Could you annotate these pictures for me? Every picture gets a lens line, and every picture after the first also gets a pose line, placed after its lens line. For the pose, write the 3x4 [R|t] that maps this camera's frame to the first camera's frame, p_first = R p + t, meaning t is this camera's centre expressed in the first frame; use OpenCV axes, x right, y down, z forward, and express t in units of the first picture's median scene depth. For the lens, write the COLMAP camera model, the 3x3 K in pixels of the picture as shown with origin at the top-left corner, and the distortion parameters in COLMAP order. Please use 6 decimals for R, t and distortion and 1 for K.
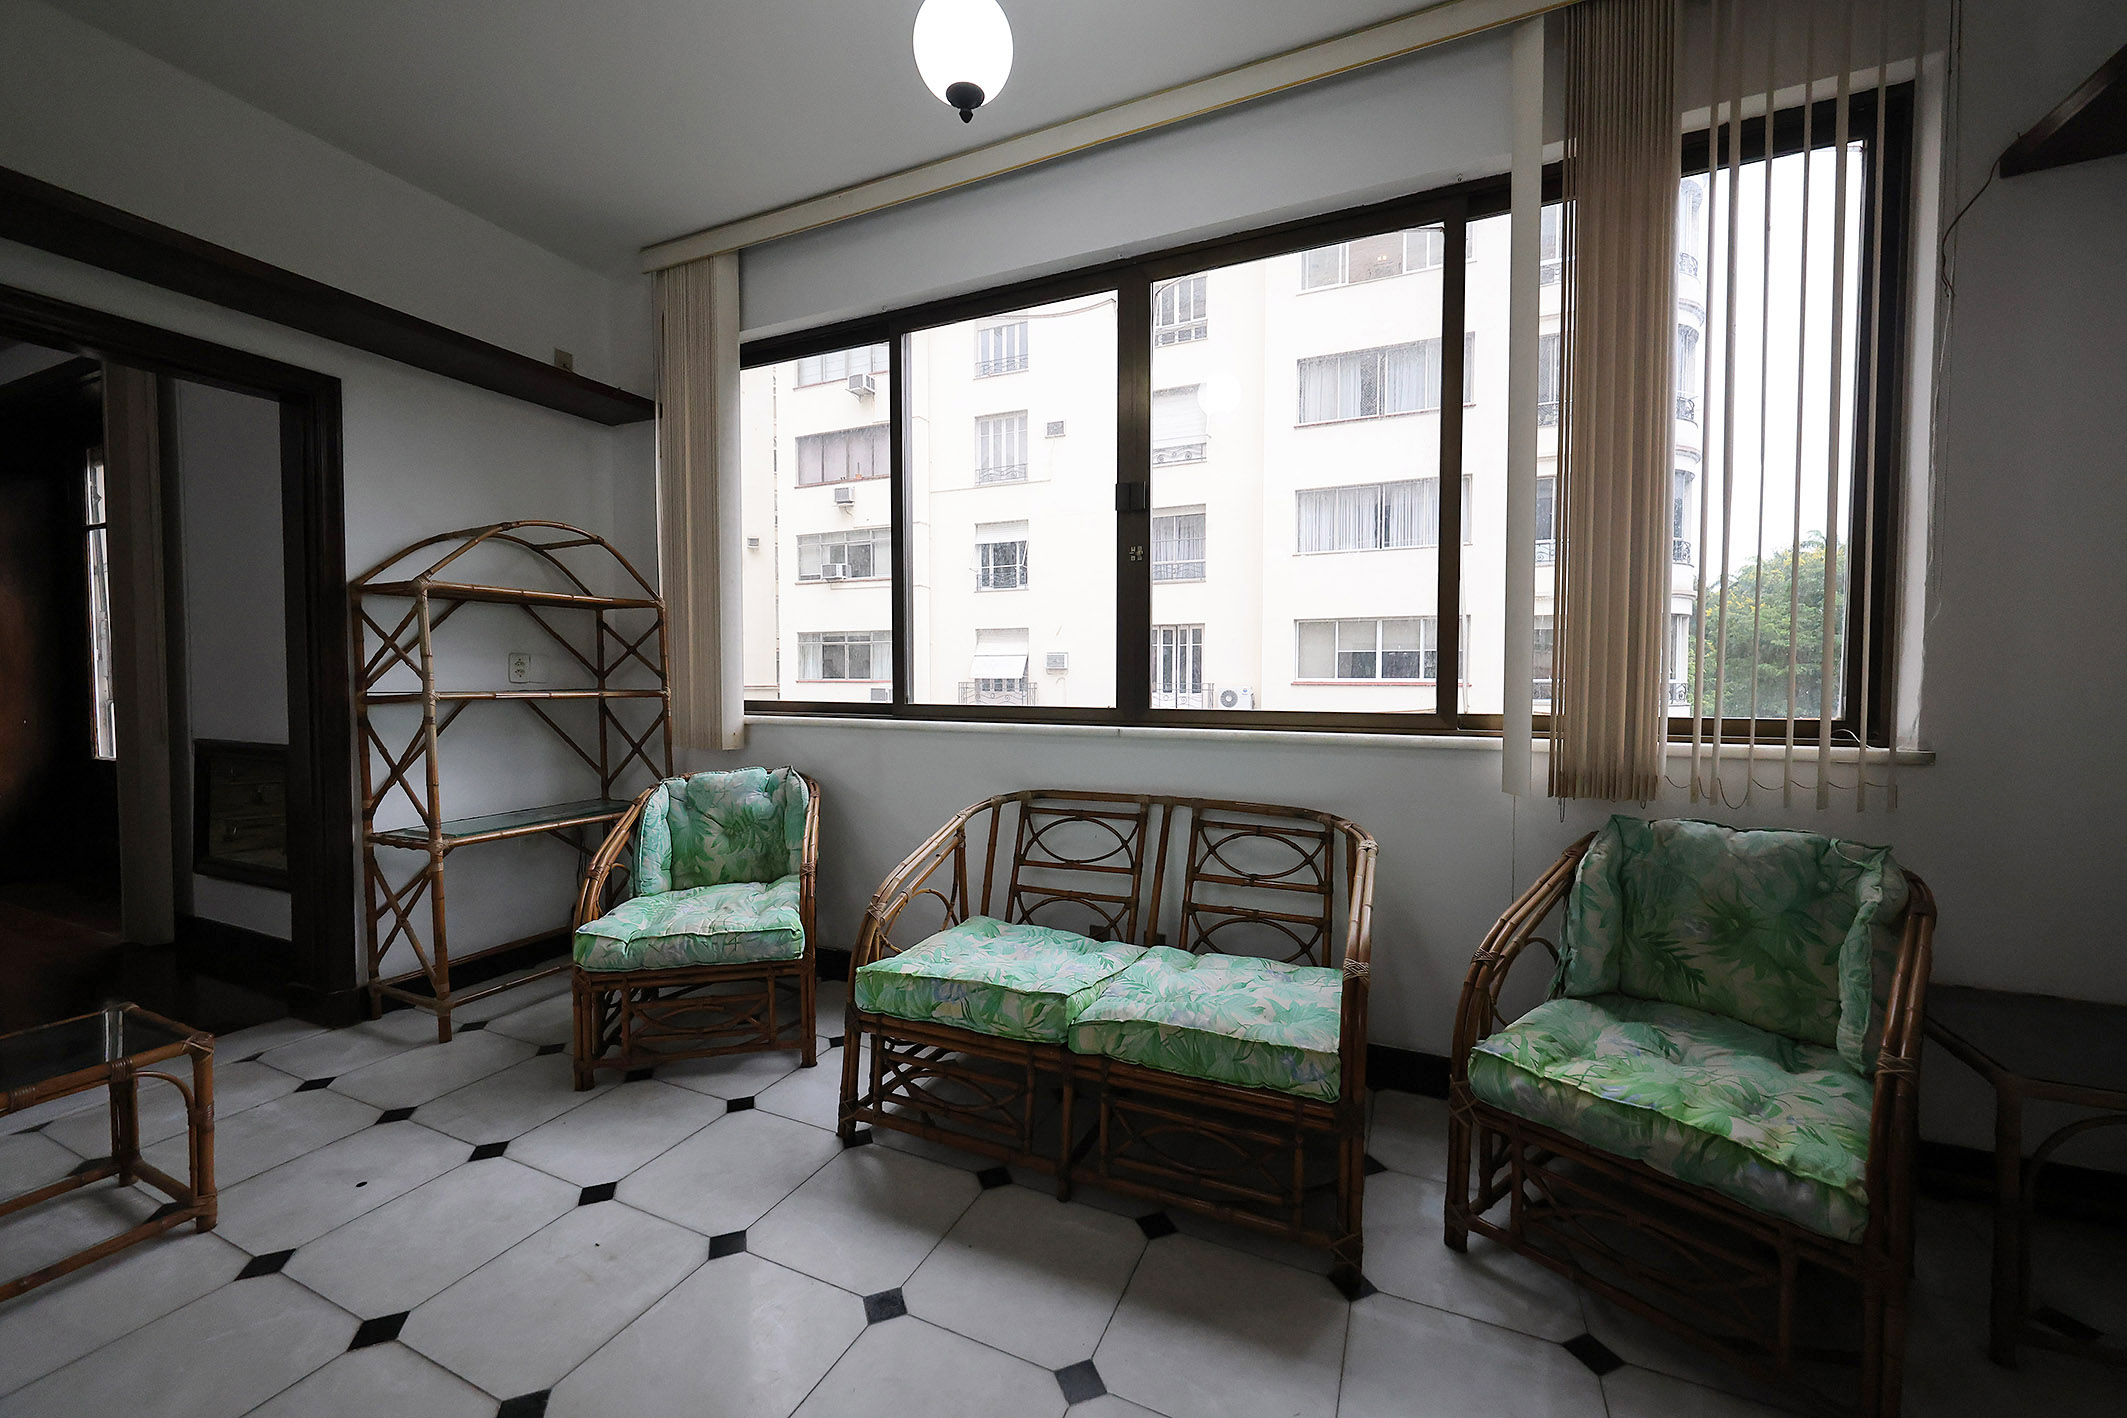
lens RADIAL K [[814.9, 0, 1063.8], [0, 814.9, 708.1], [0, 0, 1]] dist [-0.000646, -0.000203]
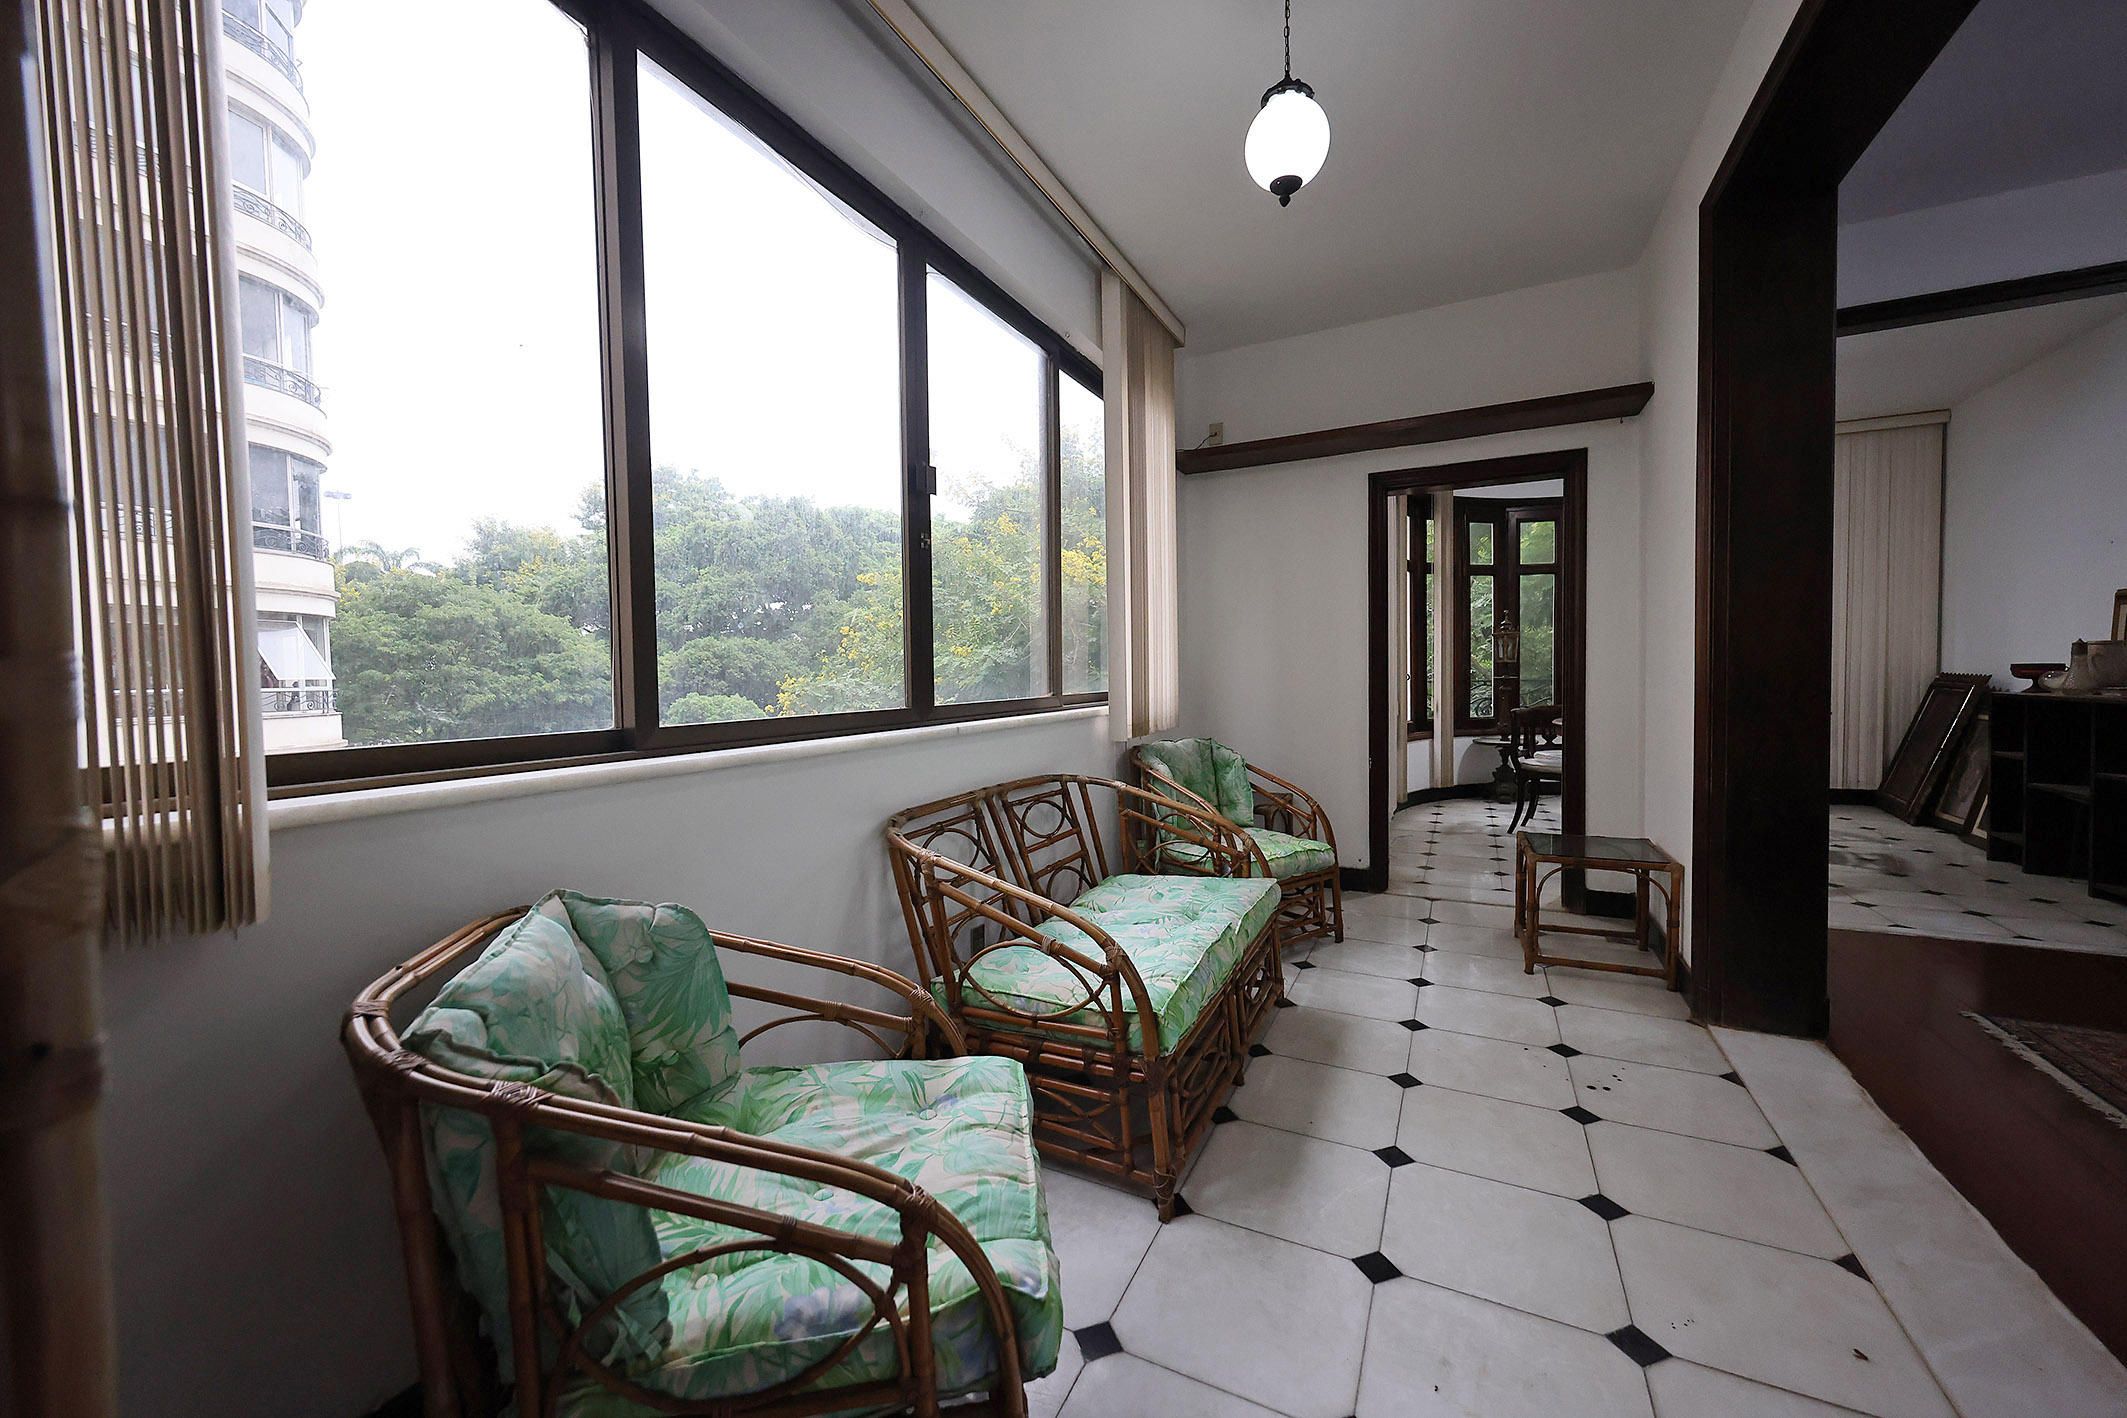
lens RADIAL K [[814.9, 0, 1061.2], [0, 814.9, 699.1], [0, 0, 1]] dist [-0.000646, -0.000203]
pose [[0.041724, -0.035617, 0.998494, -0.884188], [0.064361, 0.997385, 0.032888, -0.030780], [-0.997054, 0.062891, 0.043907, 0.845020]]
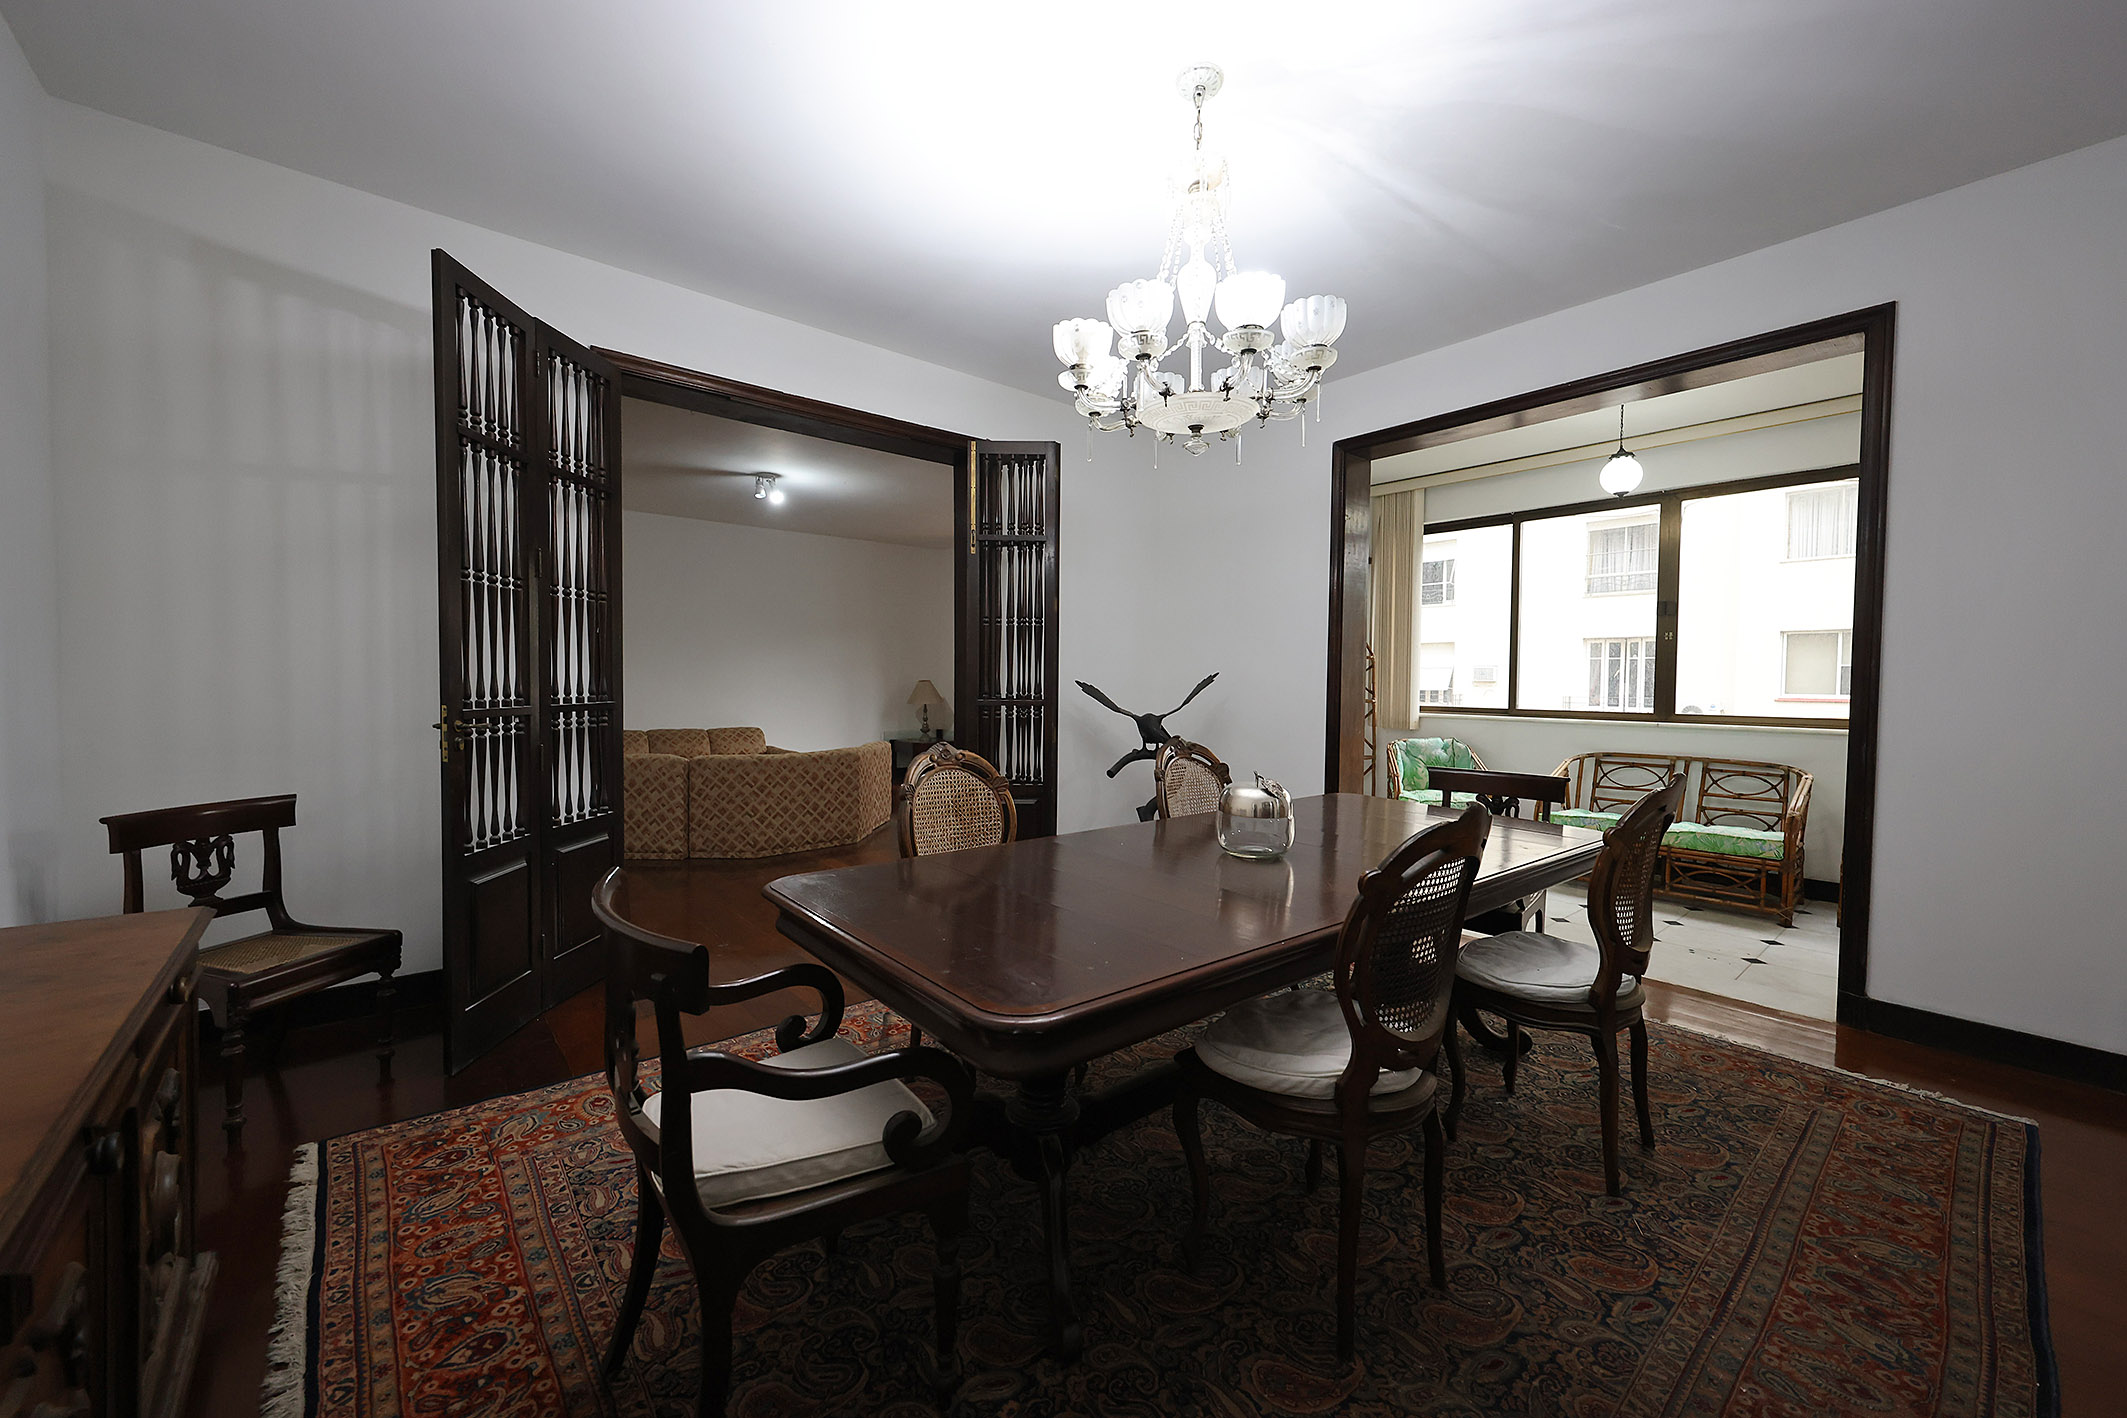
lens RADIAL K [[814.9, 0, 1062.4], [0, 814.9, 706.6], [0, 0, 1]] dist [-0.000646, -0.000203]
pose [[0.900546, 0.020977, -0.434255, -0.393106], [-0.026431, 0.999629, -0.006523, 0.037706], [0.433957, 0.017352, 0.900766, -1.498511]]
